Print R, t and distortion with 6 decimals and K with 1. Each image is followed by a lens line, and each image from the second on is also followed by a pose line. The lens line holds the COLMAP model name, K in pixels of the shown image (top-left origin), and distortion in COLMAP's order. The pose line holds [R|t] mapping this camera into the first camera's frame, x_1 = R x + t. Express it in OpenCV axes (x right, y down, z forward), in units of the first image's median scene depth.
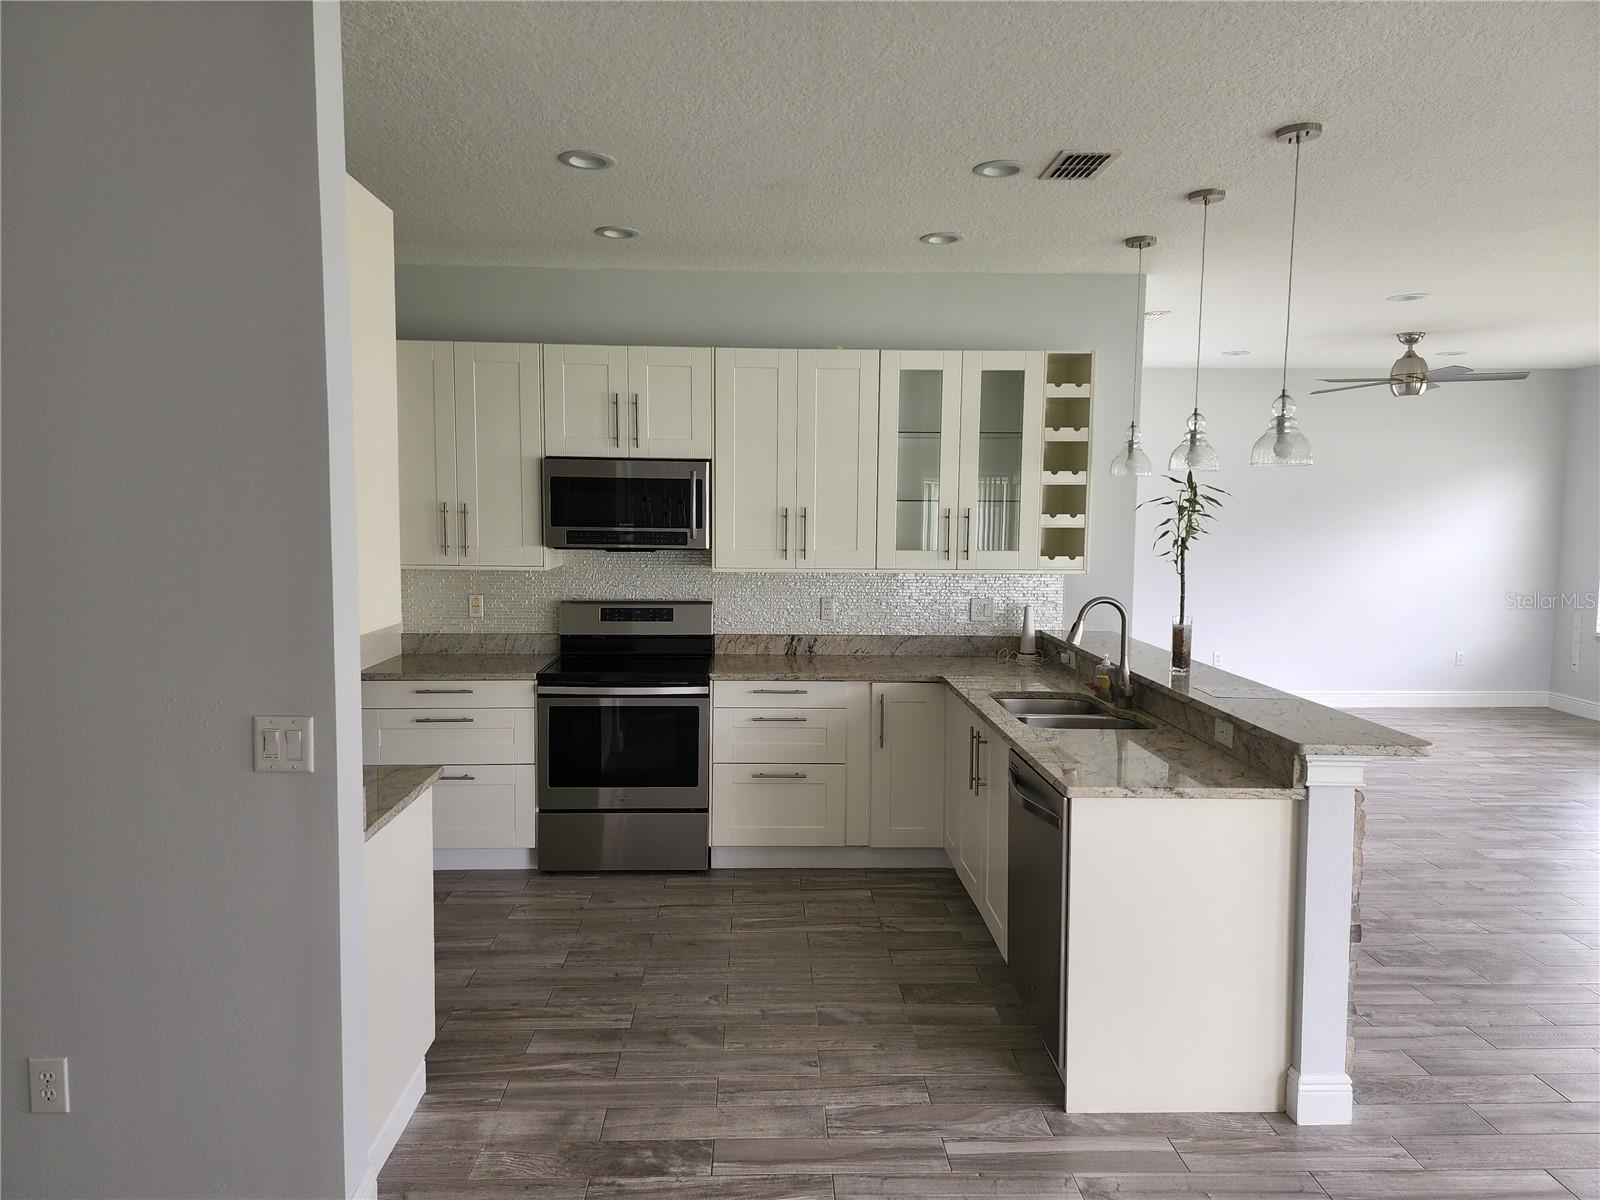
lens RADIAL K [[1080.3, 0, 795.9], [0, 1080.3, 589.9], [0, 0, 1]] dist [0.060506, -0.035567]
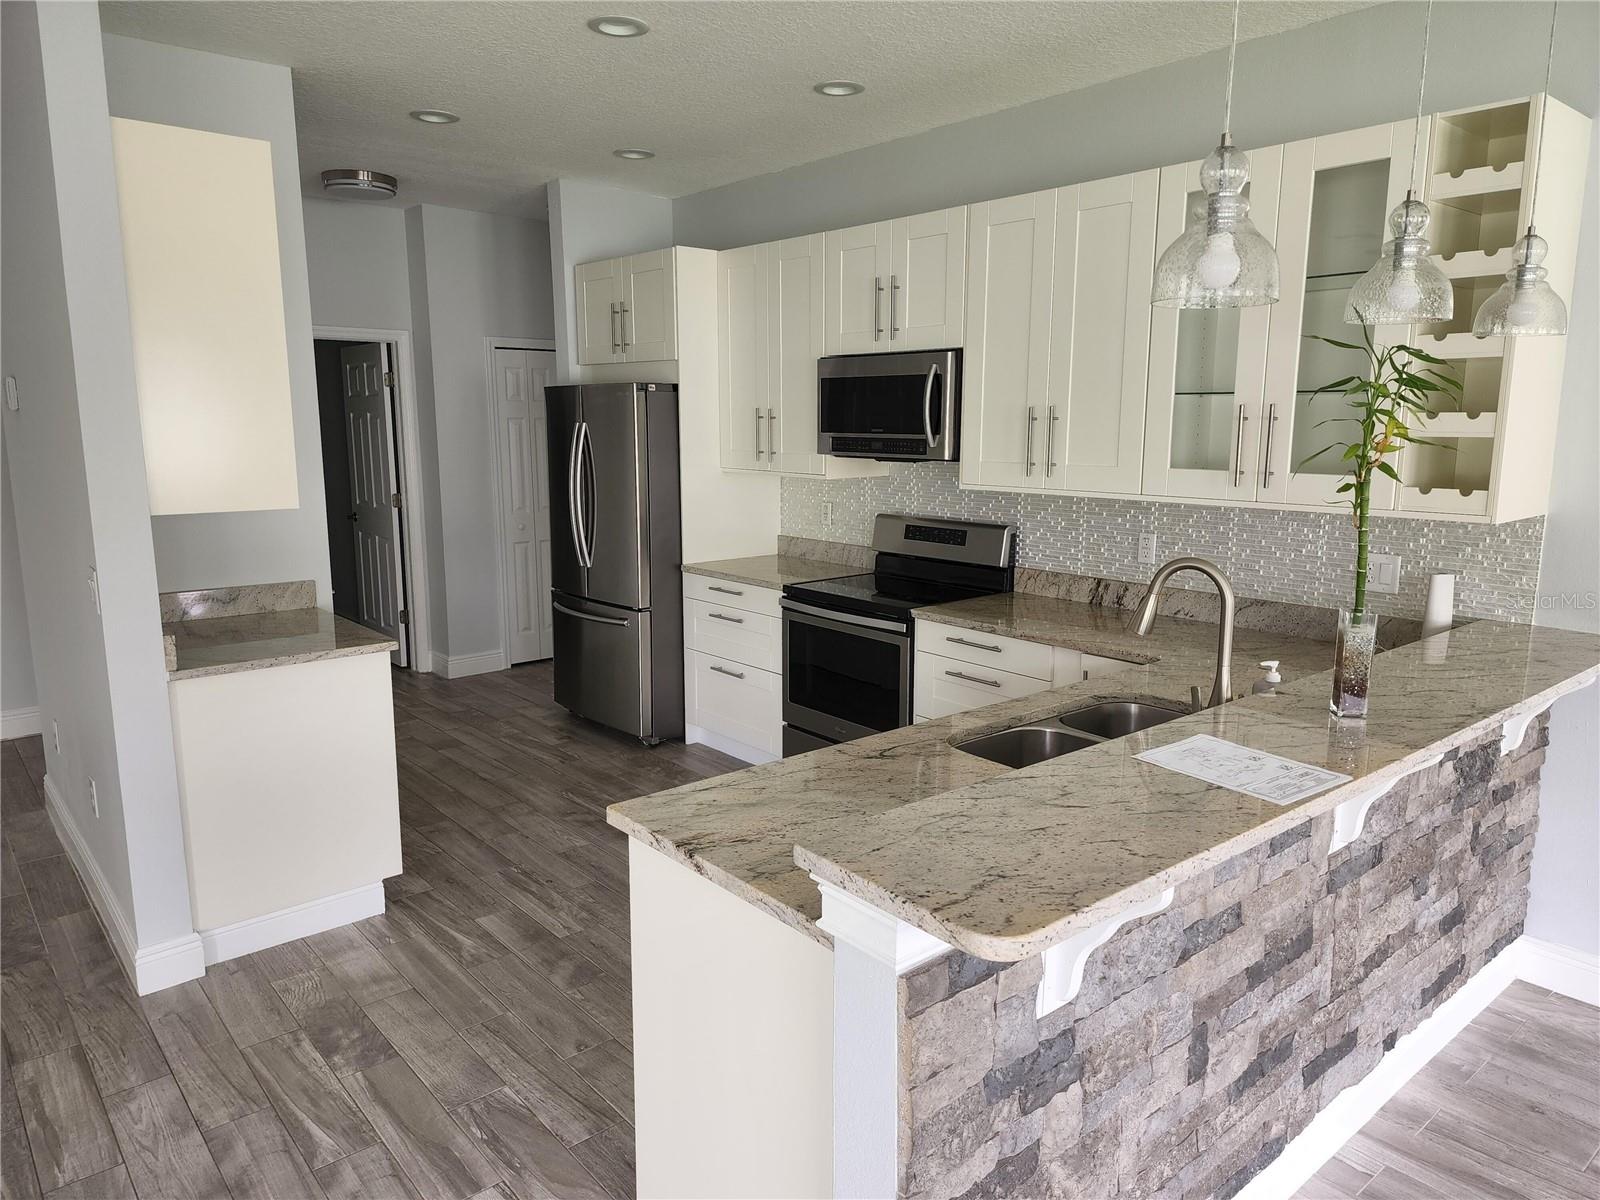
lens RADIAL K [[1080.3, 0, 798.3], [0, 1080.3, 592.6], [0, 0, 1]] dist [0.060506, -0.035567]
pose [[0.616541, 0.121654, -0.777867, 0.506211], [-0.057740, 0.992316, 0.109427, -0.021572], [0.785202, -0.022552, 0.618828, 0.402499]]
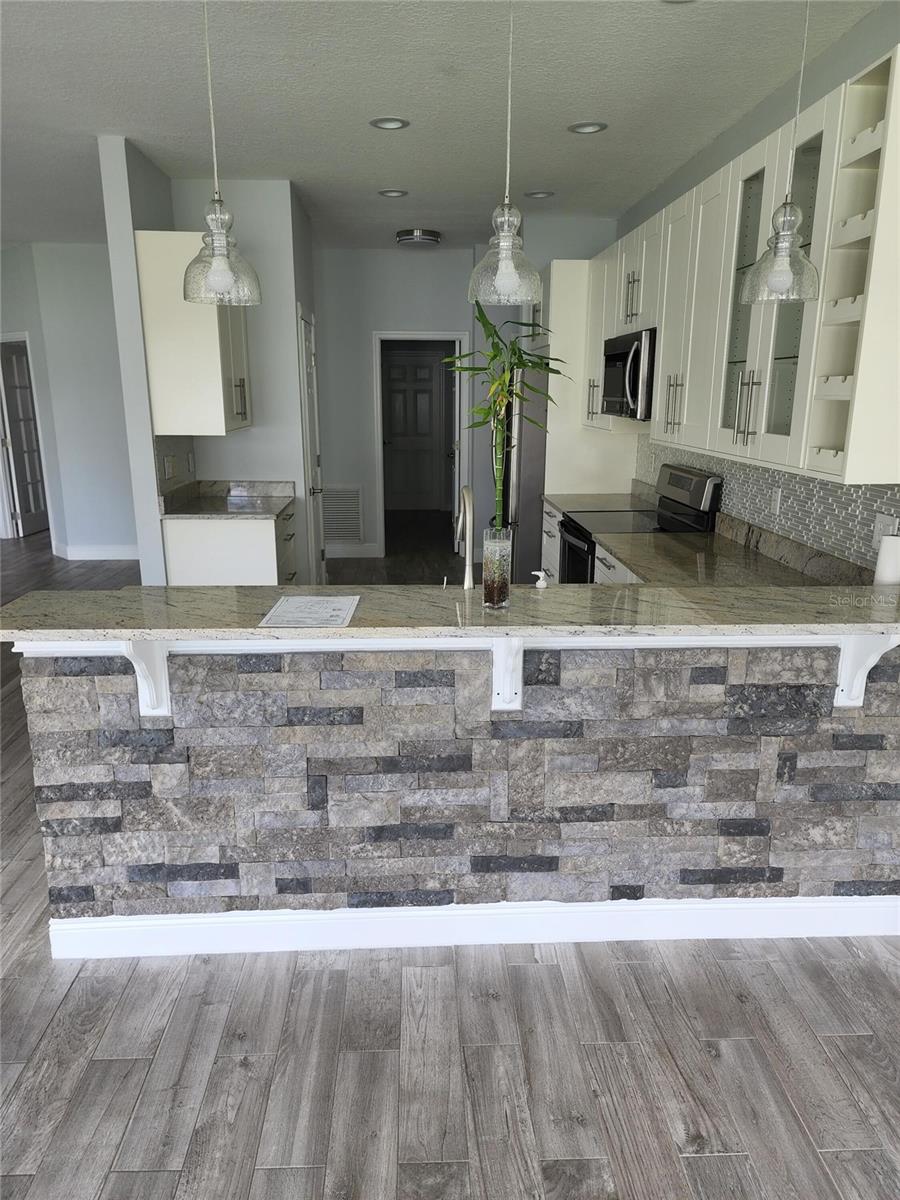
lens RADIAL K [[810.2, 0, 440.6], [0, 810.2, 596.4], [0, 0, 1]] dist [0.060506, -0.035567]
pose [[-0.004670, 0.238054, -0.971241, 0.731802], [-0.080825, 0.967984, 0.237644, -0.044602], [0.996717, 0.079610, 0.014720, 0.818360]]
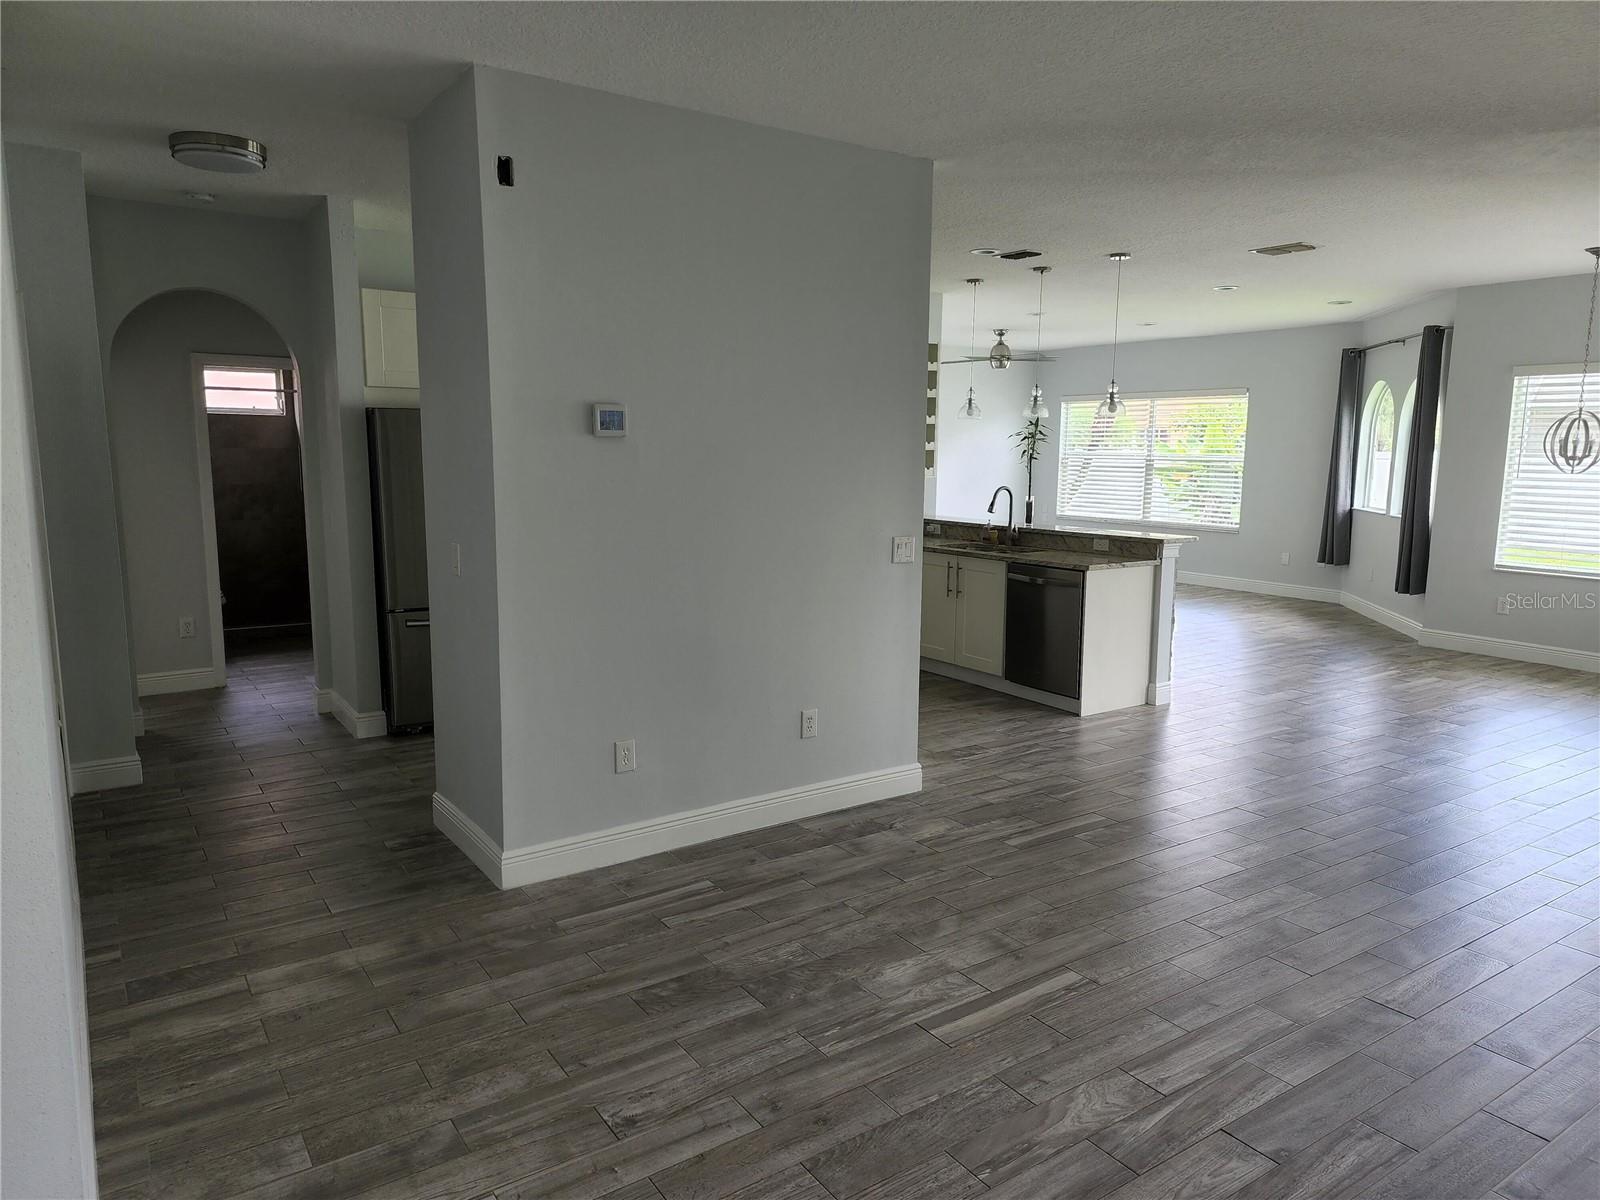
lens RADIAL K [[1080.3, 0, 787.4], [0, 1080.3, 605.8], [0, 0, 1]] dist [0.060506, -0.035567]
pose [[0.851196, -0.084194, 0.518051, -0.837735], [0.045361, 0.995157, 0.087202, 0.026917], [-0.522884, -0.050727, 0.850893, -0.322591]]
